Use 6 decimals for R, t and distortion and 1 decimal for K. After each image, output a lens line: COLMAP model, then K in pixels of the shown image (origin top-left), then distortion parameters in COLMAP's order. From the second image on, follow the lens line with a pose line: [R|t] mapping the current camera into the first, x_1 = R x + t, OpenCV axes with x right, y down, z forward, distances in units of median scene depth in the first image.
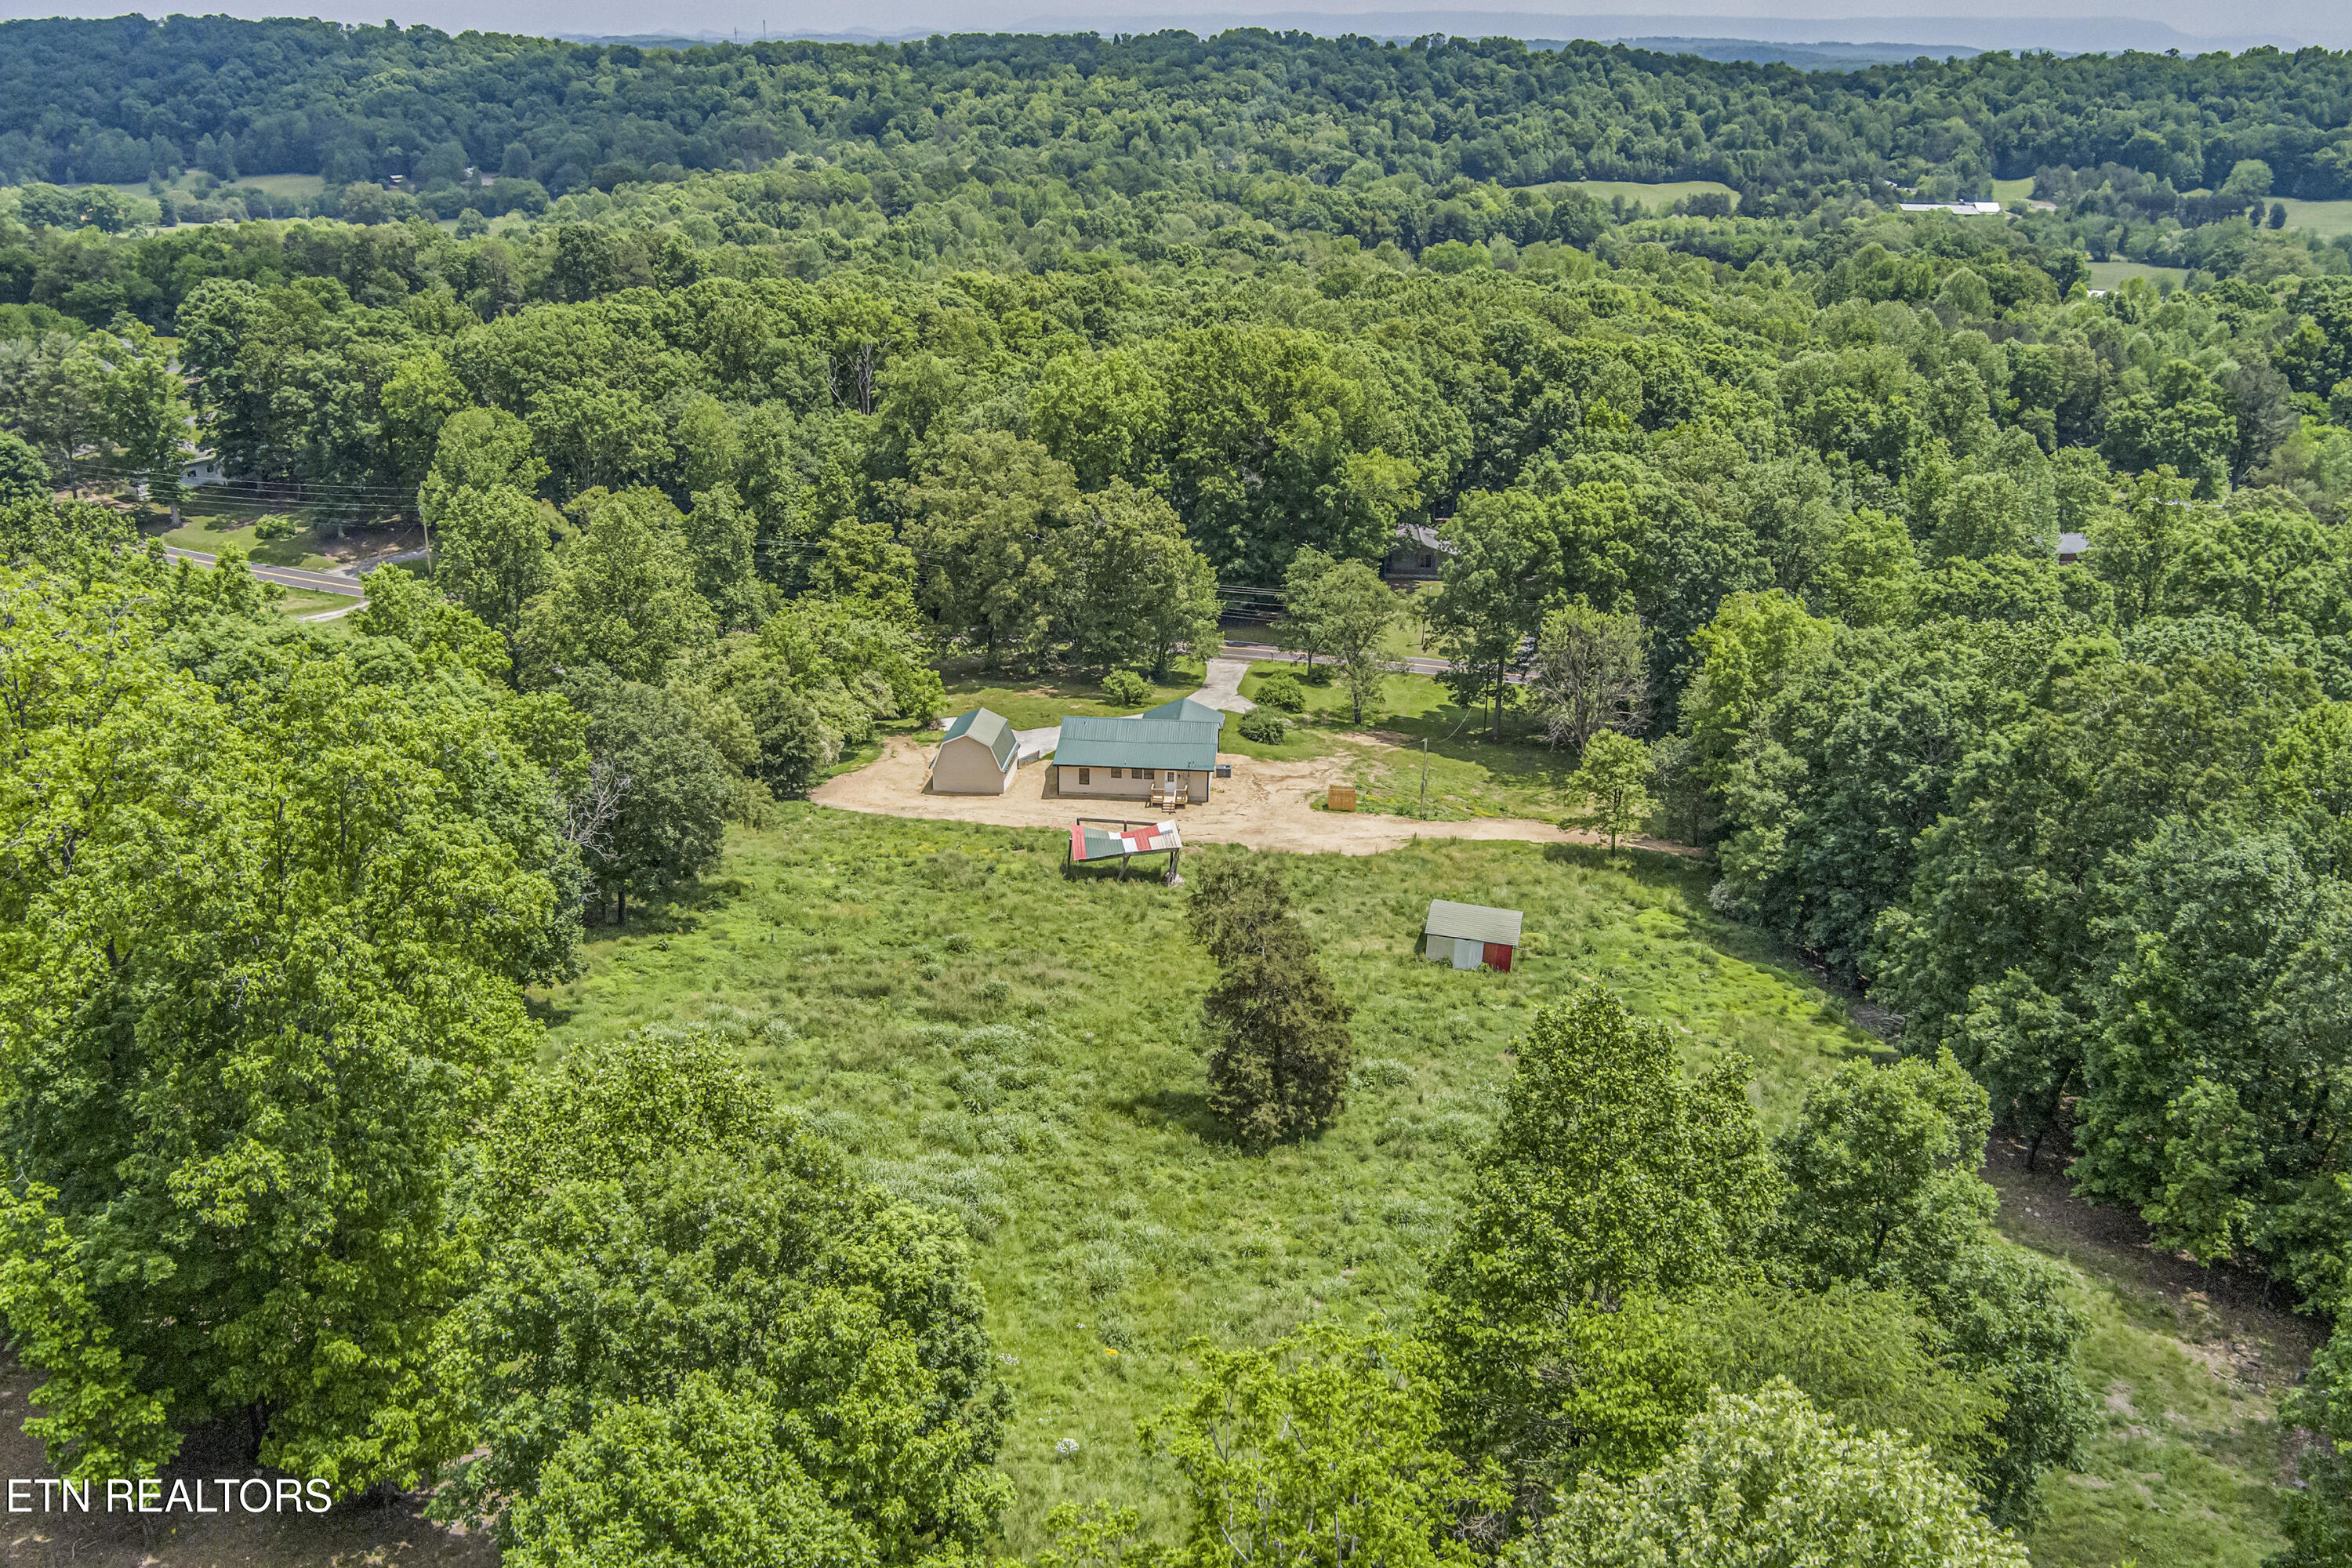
lens RADIAL K [[1913.6, 0, 1176.0], [0, 1913.6, 784.0], [0, 0, 1]] dist [-0.084024, 0.039327]
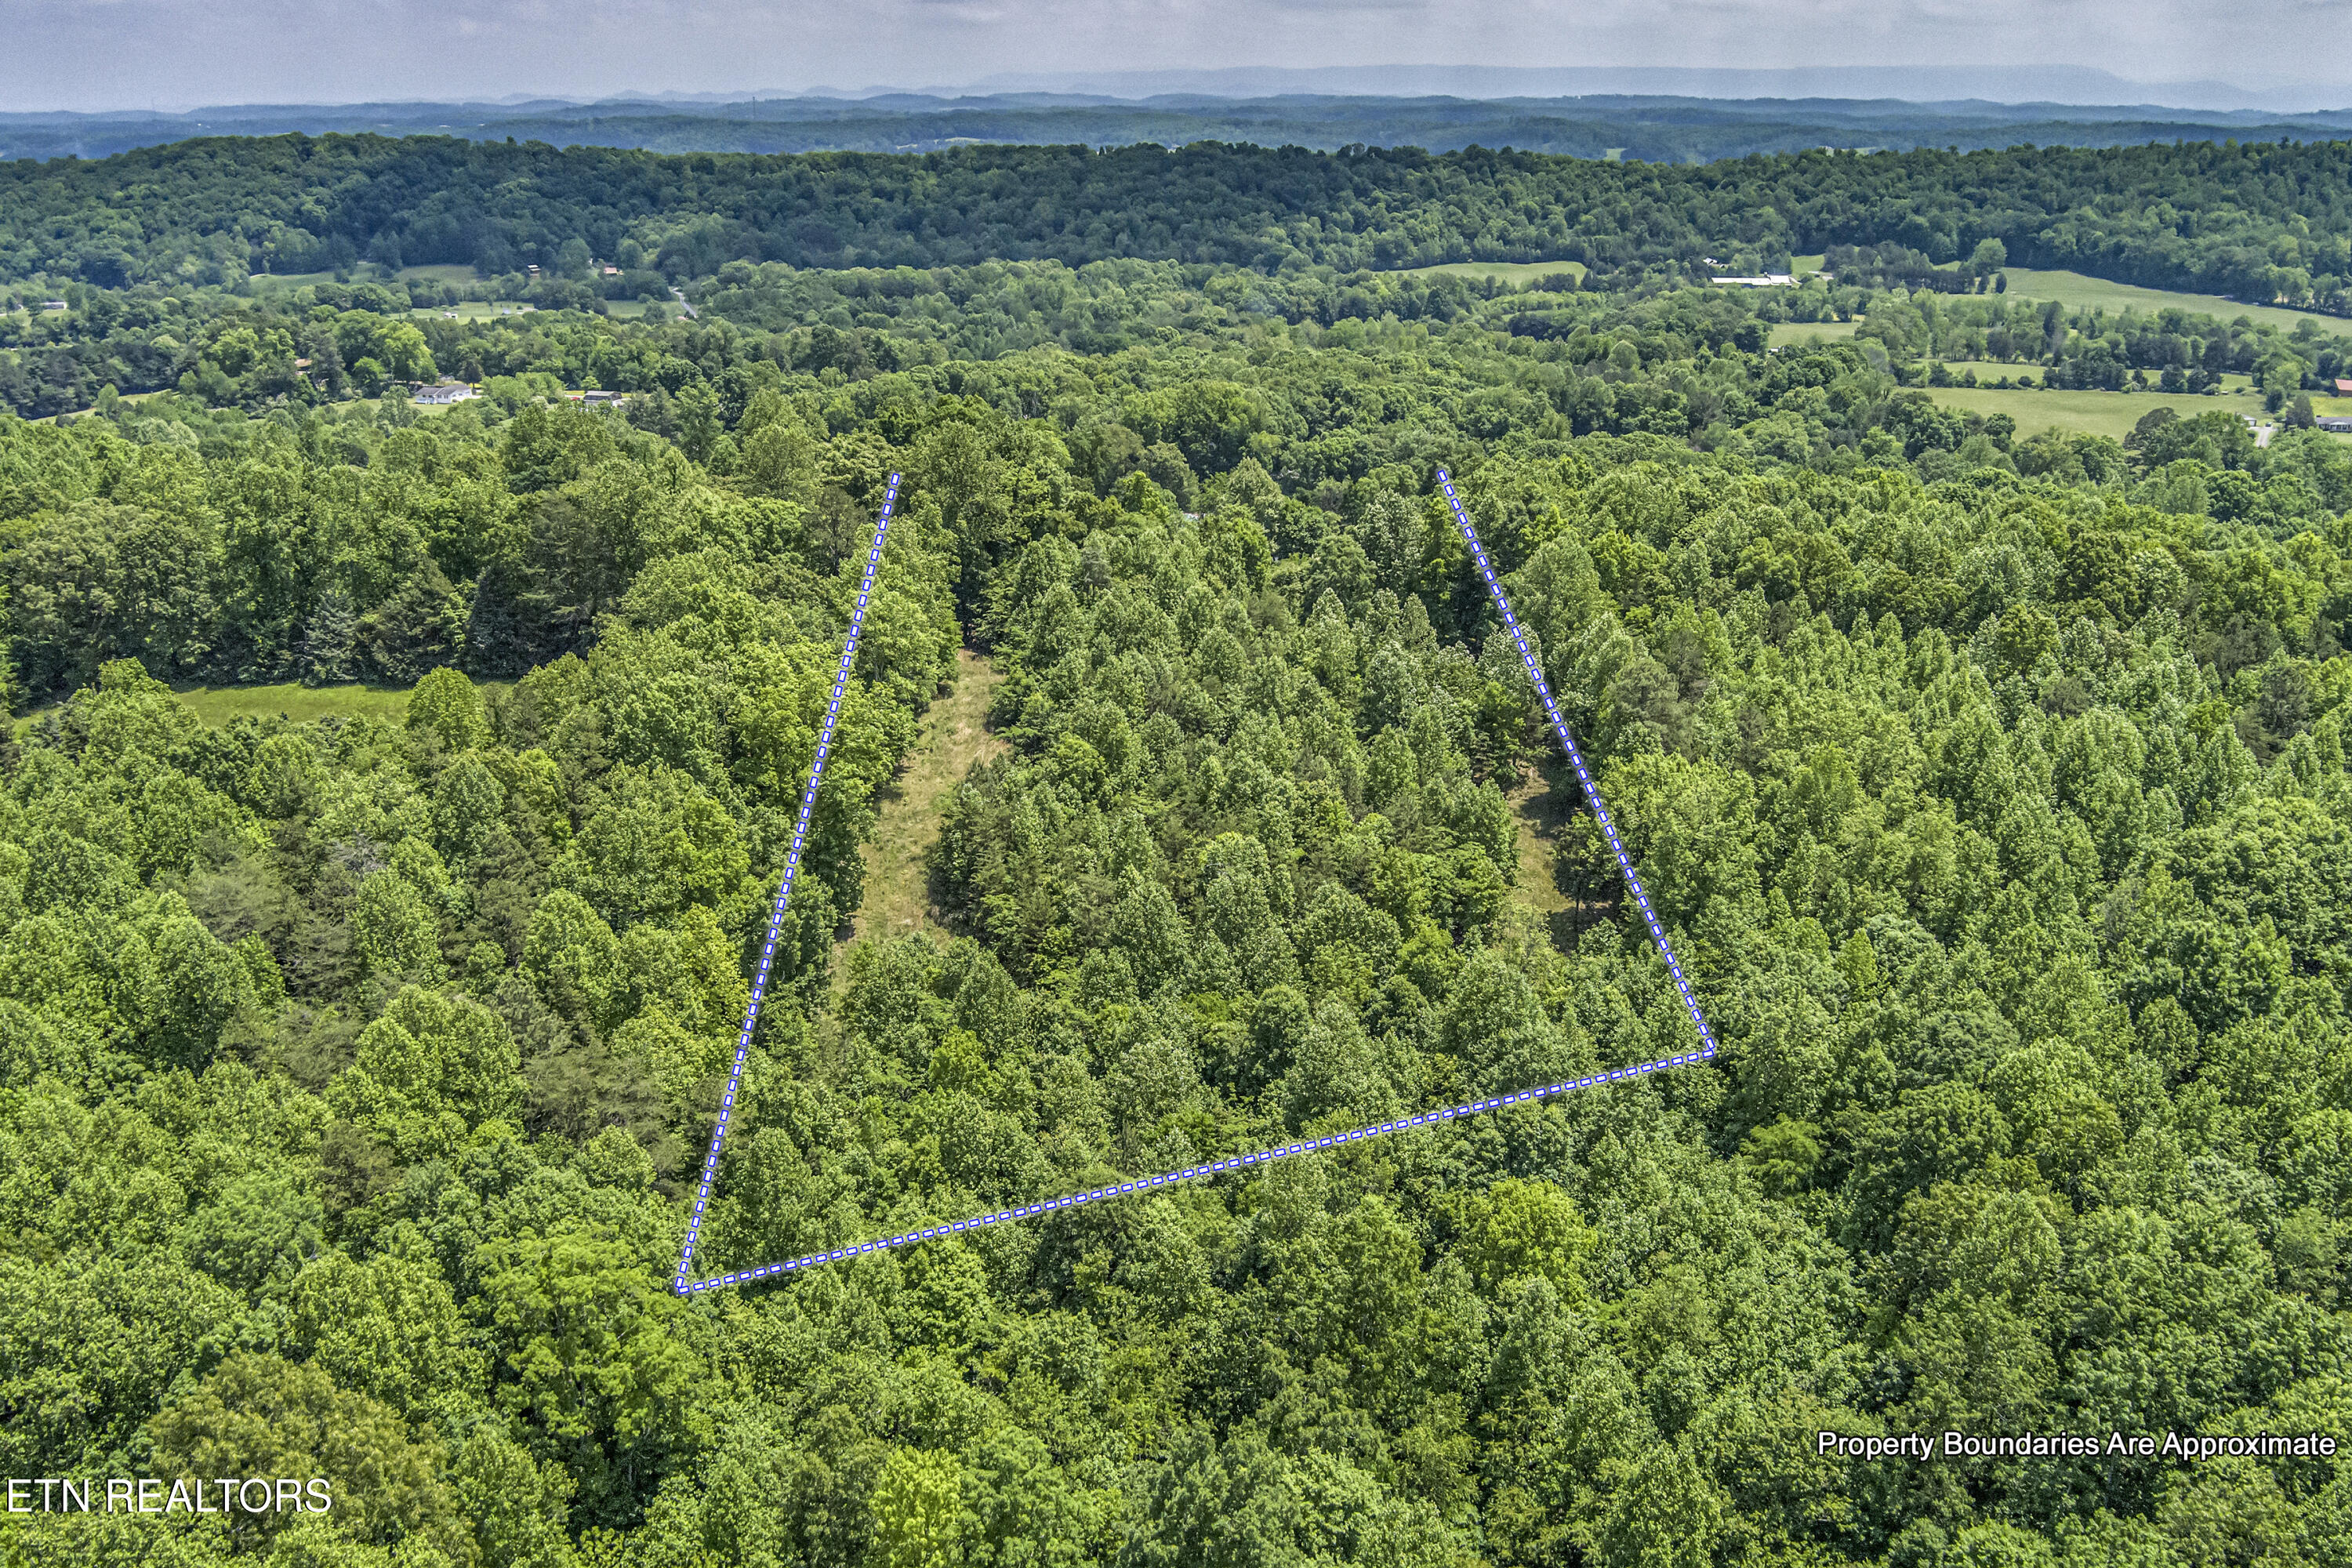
lens RADIAL K [[1822.7, 0, 1225.4], [0, 1822.7, 767.7], [0, 0, 1]] dist [-0.063395, 0.002259]
pose [[0.998978, -0.018955, 0.041041, -0.044904], [0.019969, 0.999502, -0.024433, 0.303217], [-0.040557, 0.025227, 0.998859, -1.278722]]
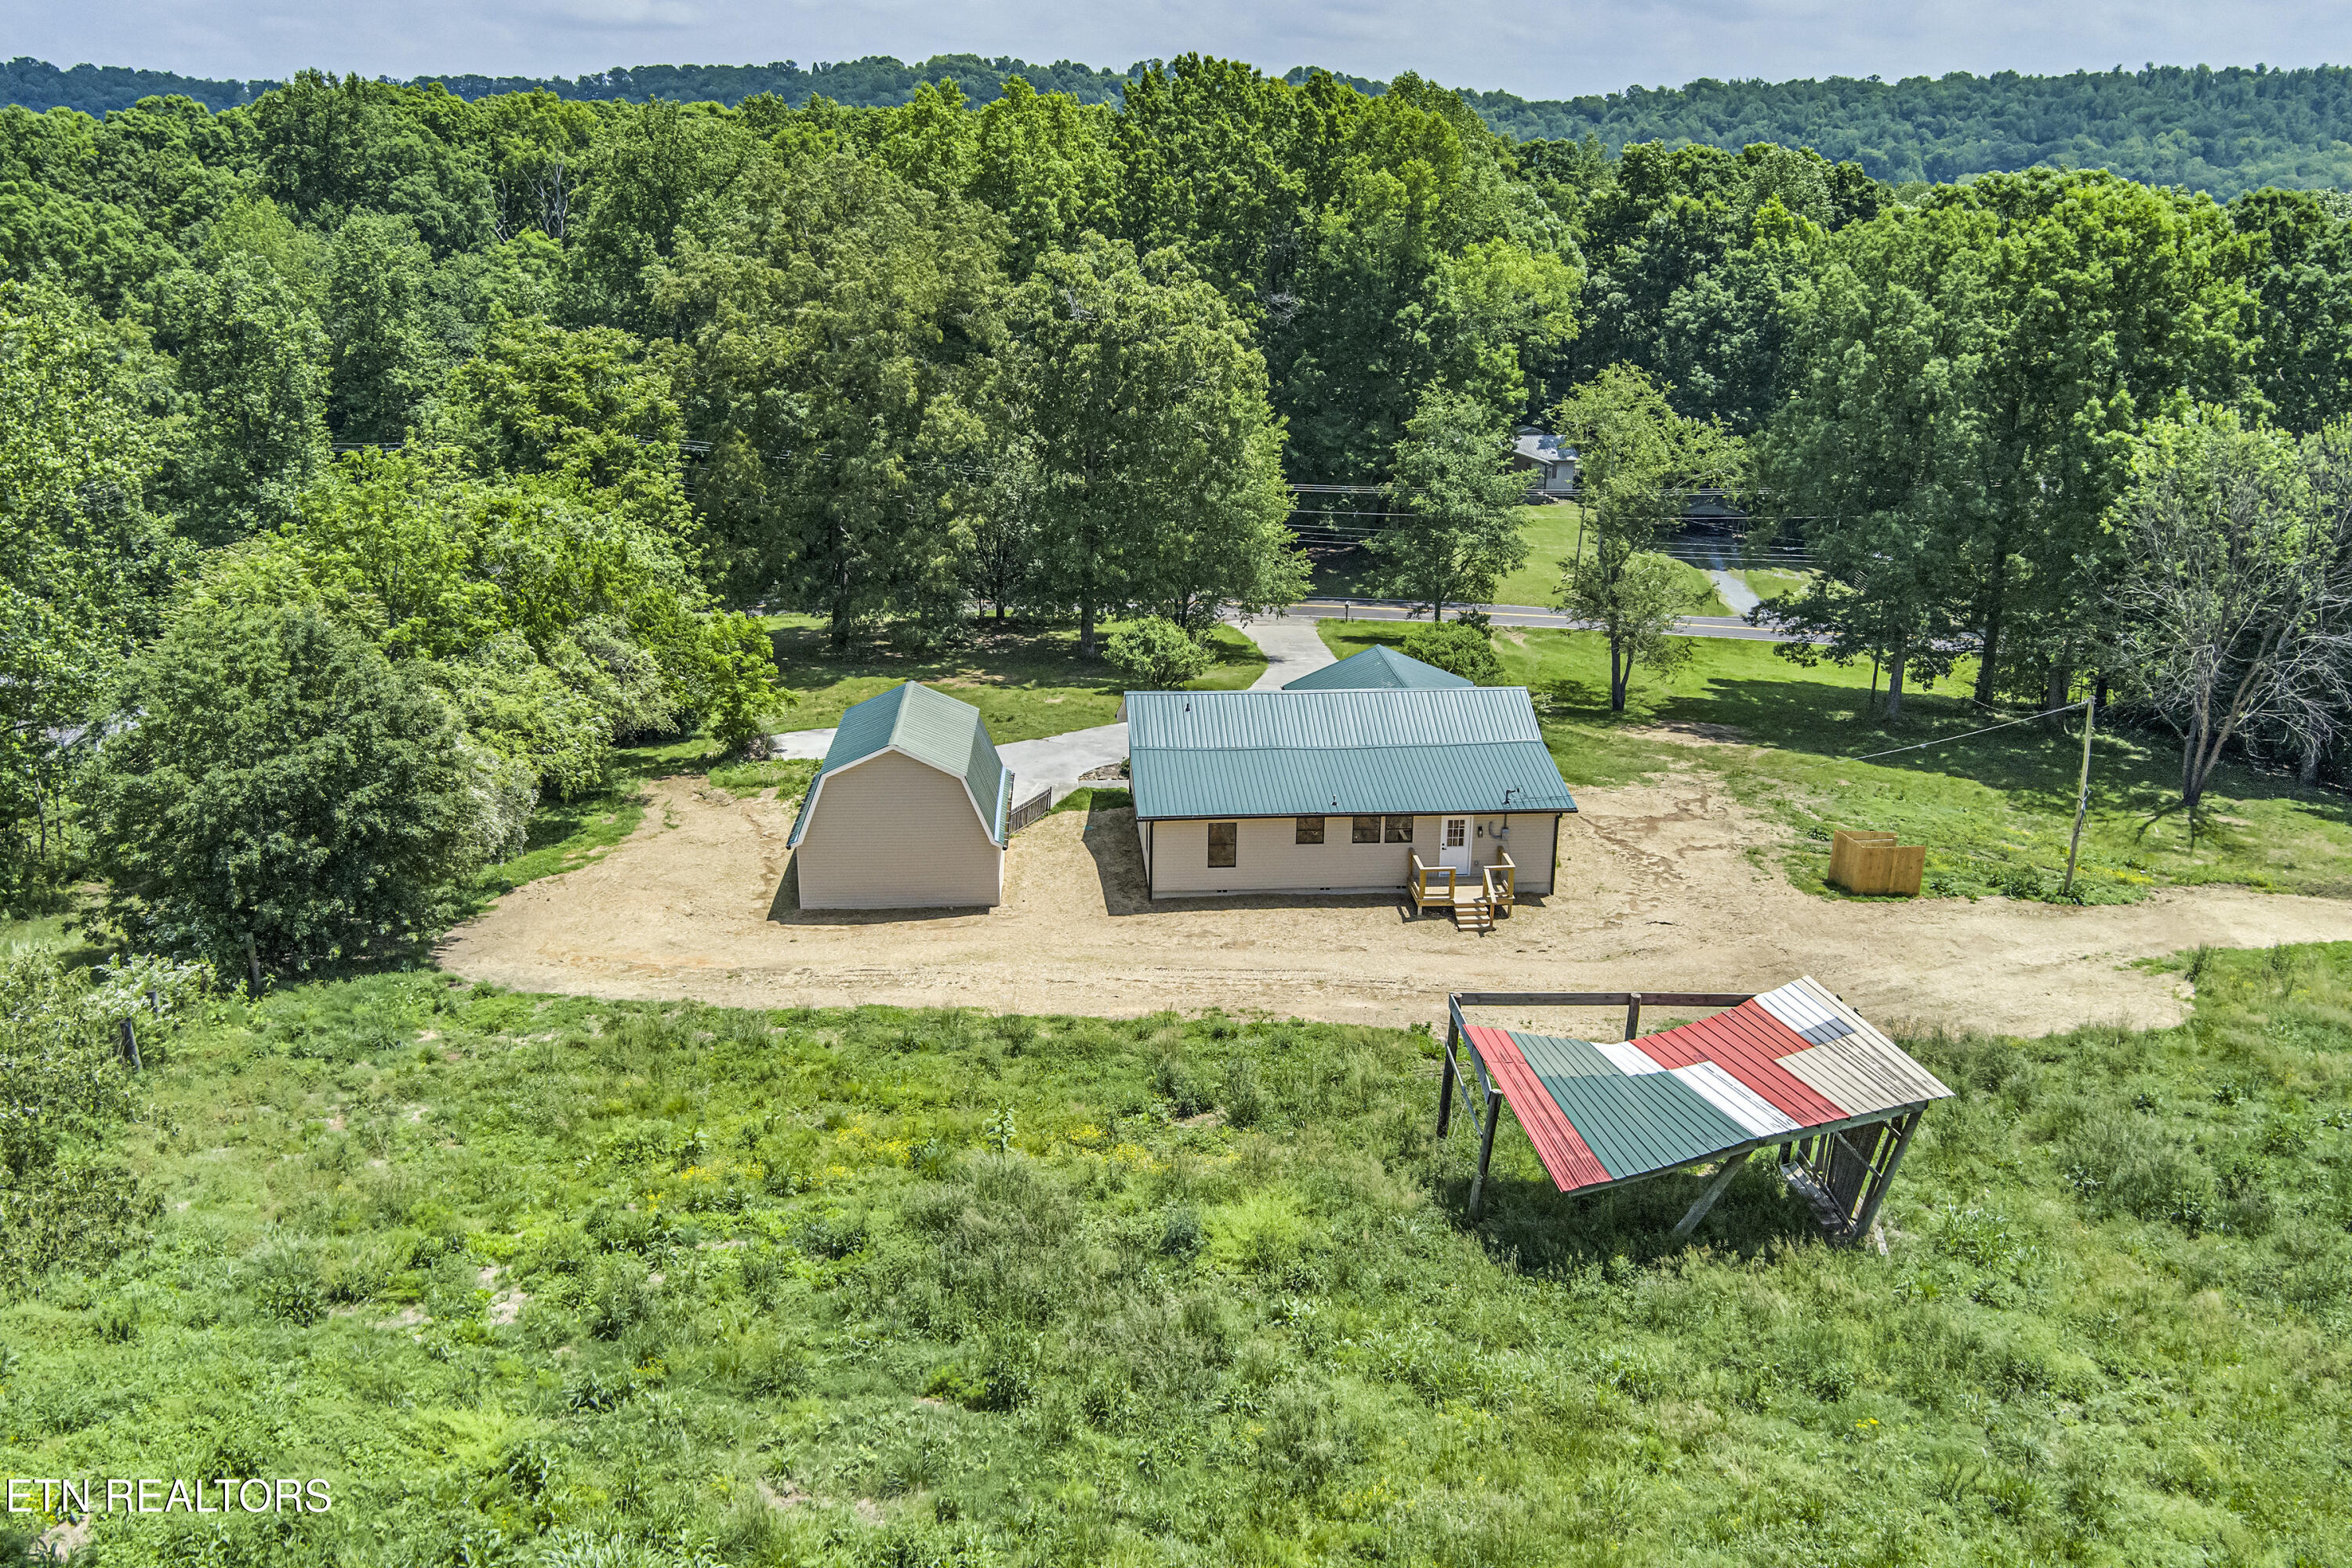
lens RADIAL K [[1913.6, 0, 1176.0], [0, 1913.6, 784.0], [0, 0, 1]] dist [-0.084024, 0.039327]
pose [[0.987665, -0.054904, 0.146643, -0.079619], [0.060180, 0.997681, -0.031784, -0.003483], [-0.144558, 0.040217, 0.988679, 0.465227]]
